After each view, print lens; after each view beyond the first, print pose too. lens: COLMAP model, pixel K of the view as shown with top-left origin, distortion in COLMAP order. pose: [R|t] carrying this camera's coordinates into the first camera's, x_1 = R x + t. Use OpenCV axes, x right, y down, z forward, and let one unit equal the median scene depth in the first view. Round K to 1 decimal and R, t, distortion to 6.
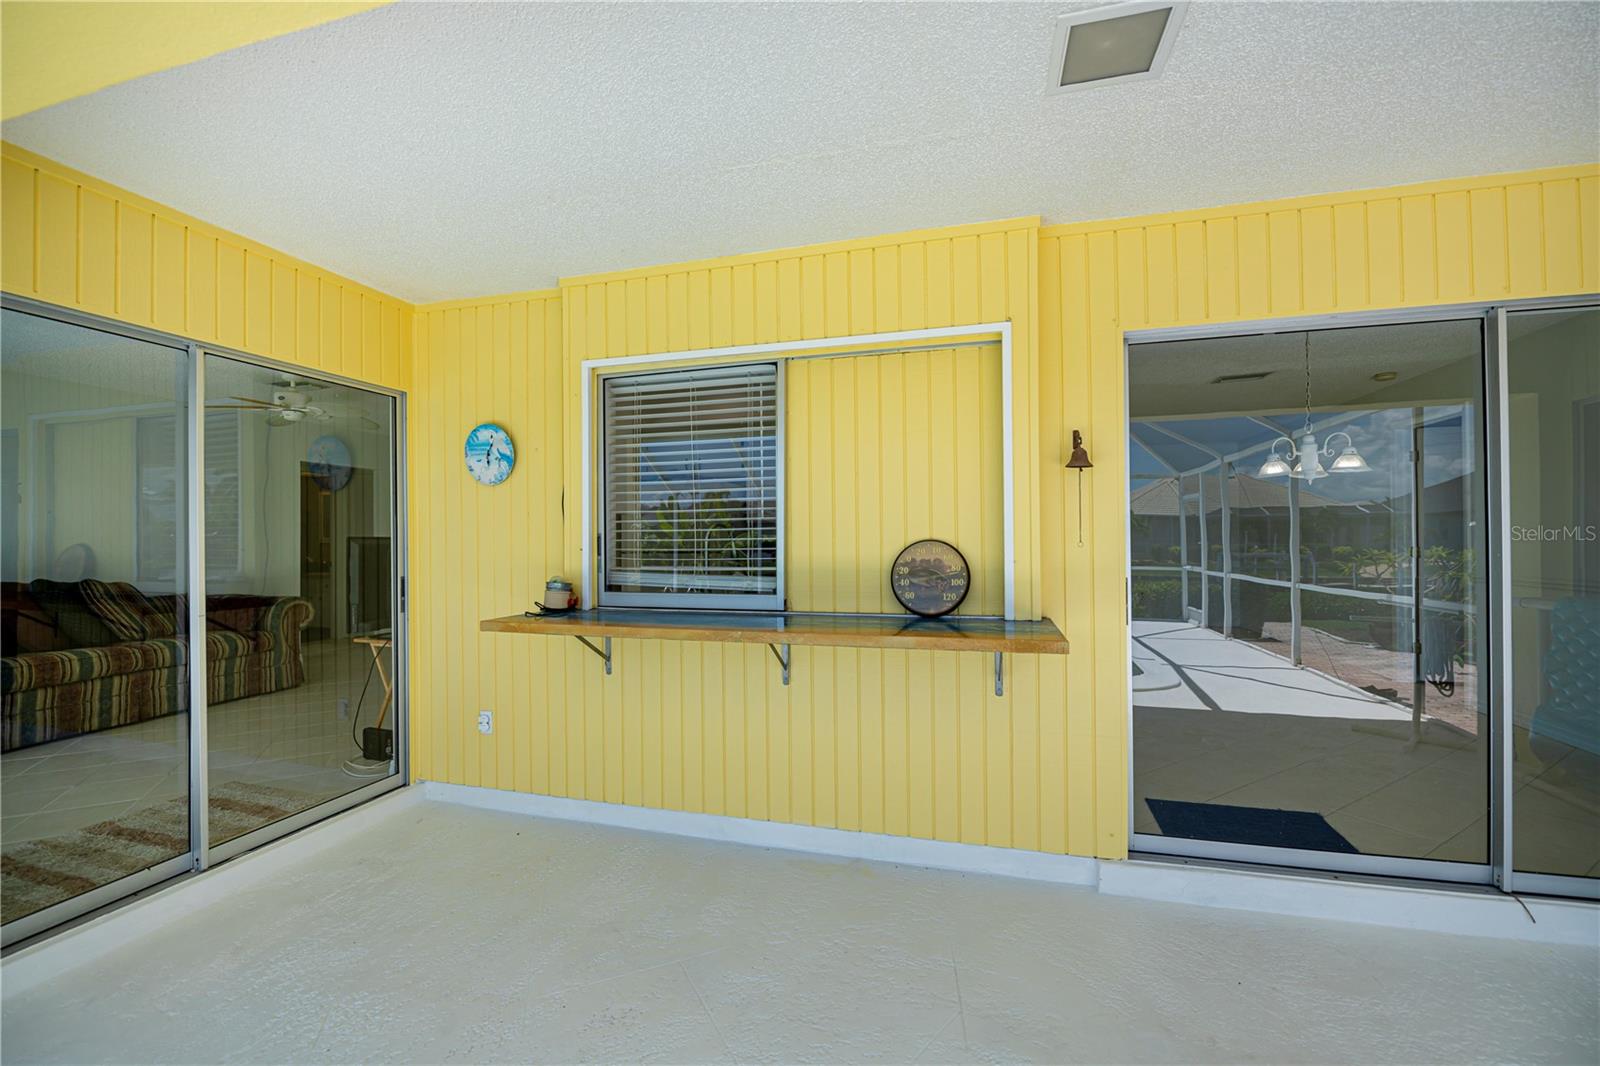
lens RADIAL K [[633.3, 0, 800.9], [0, 633.3, 505.6], [0, 0, 1]] dist [-0.007277, -0.002374]
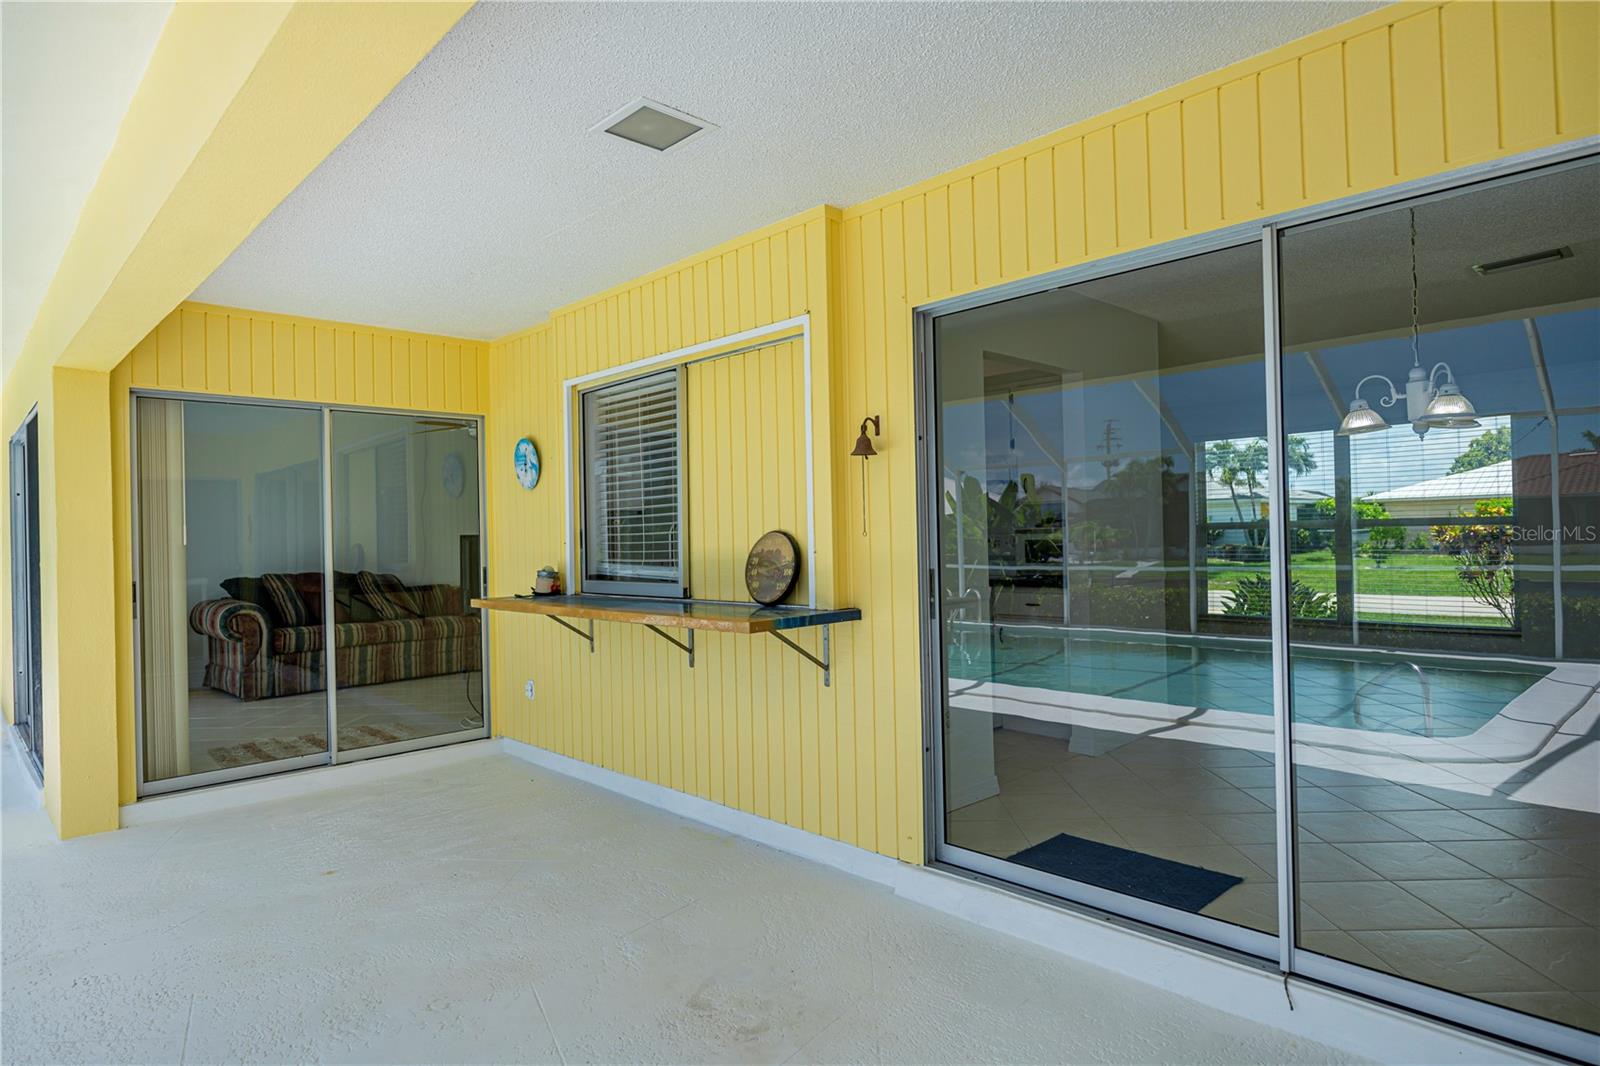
lens RADIAL K [[908.8, 0, 822.9], [0, 908.8, 490.8], [0, 0, 1]] dist [0.019072, -0.001581]
pose [[0.861689, -0.036787, -0.506101, 0.950368], [0.039031, 0.999219, -0.006176, 0.001193], [0.505933, -0.014432, 0.862452, -0.215375]]
